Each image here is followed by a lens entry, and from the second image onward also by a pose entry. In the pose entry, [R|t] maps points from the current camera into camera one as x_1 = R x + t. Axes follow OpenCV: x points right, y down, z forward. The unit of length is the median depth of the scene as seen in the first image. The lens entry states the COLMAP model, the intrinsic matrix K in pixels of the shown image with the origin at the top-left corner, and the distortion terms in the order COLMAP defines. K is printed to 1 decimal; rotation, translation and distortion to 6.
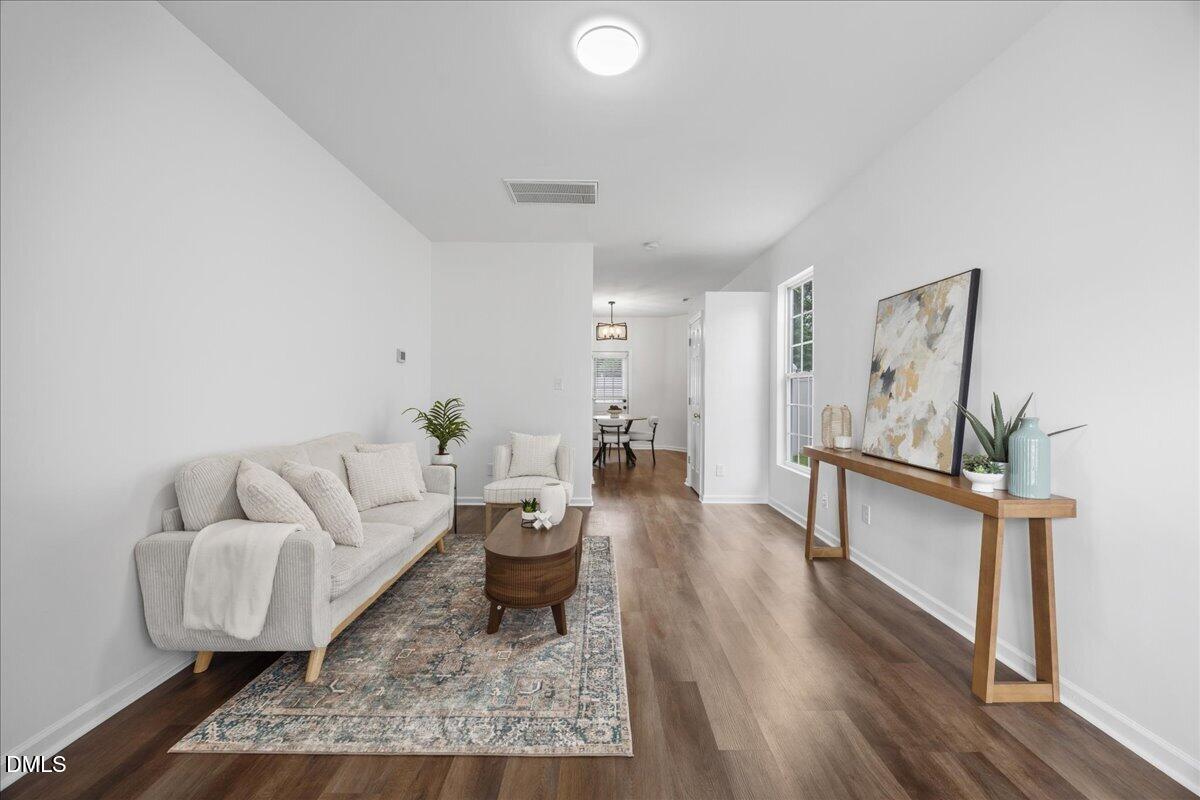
lens RADIAL K [[458.6, 0, 600.0], [0, 458.6, 400.0], [0, 0, 1]] dist [-0.003329, -0.000002]
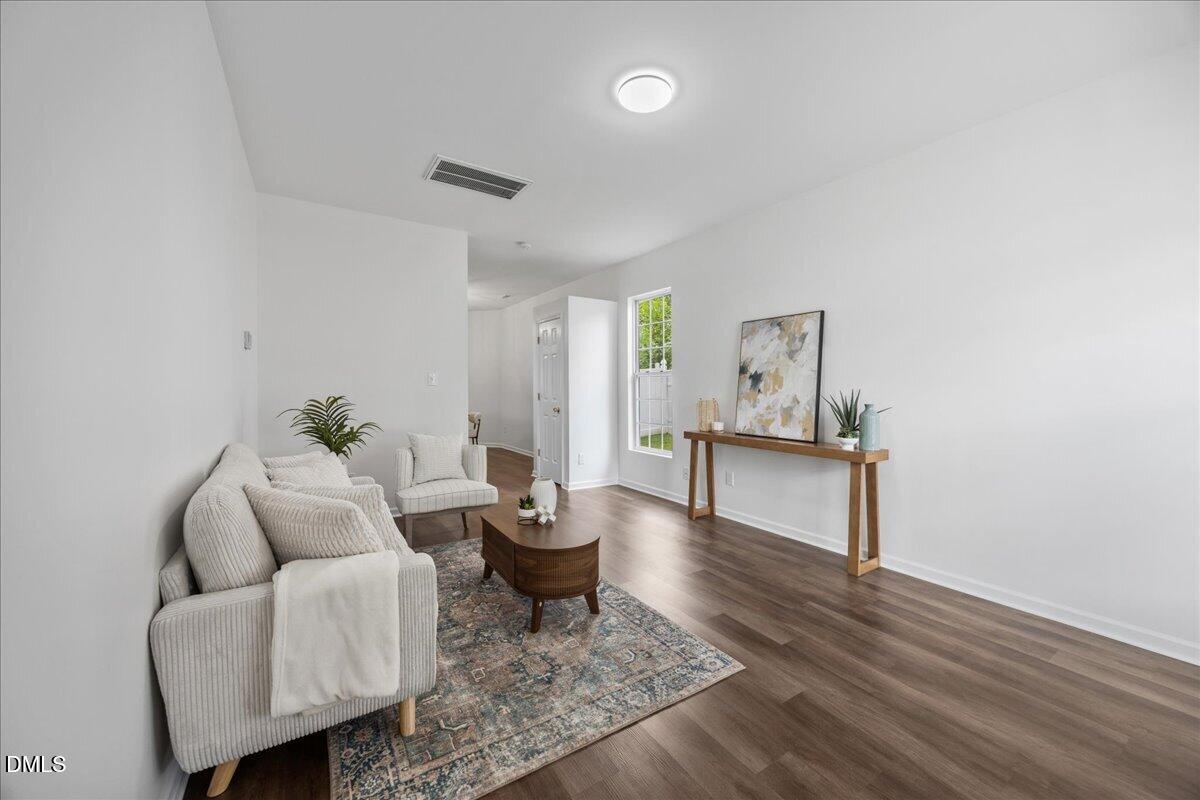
lens RADIAL K [[466.7, 0, 601.5], [0, 466.7, 393.7], [0, 0, 1]] dist [0.000329, -0.000038]
pose [[0.835400, -0.006809, 0.549601, -0.633527], [0.008125, 0.999967, 0.000039, -0.005991], [-0.549583, 0.004433, 0.835427, 0.068490]]
